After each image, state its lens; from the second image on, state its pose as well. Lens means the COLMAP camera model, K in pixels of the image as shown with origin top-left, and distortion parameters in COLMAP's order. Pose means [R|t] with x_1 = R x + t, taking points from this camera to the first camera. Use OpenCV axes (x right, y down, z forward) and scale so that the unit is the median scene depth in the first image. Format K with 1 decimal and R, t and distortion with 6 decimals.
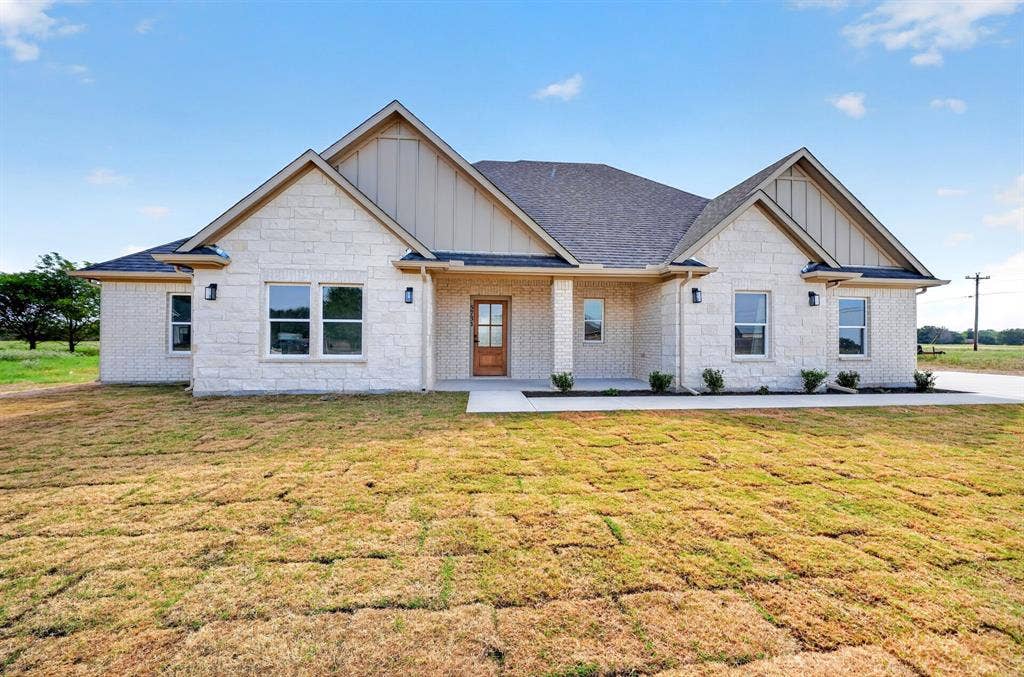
lens RADIAL K [[390.7, 0, 520.2], [0, 390.7, 328.0], [0, 0, 1]] dist [-0.011669, 0.000073]
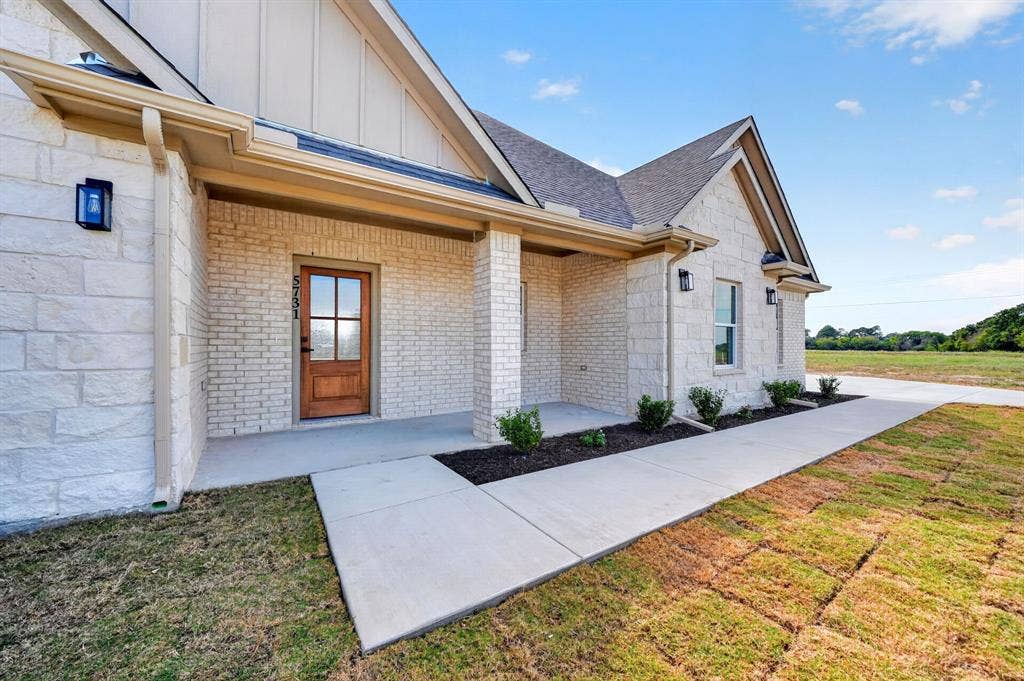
lens RADIAL K [[380.3, 0, 512.0], [0, 380.3, 340.5], [0, 0, 1]] dist [-0.008973, 0.000046]
pose [[0.892174, 0.001803, 0.451688, -0.112035], [-0.012027, 0.999732, 0.019766, 0.011303], [-0.451531, -0.023067, 0.891957, 0.524480]]
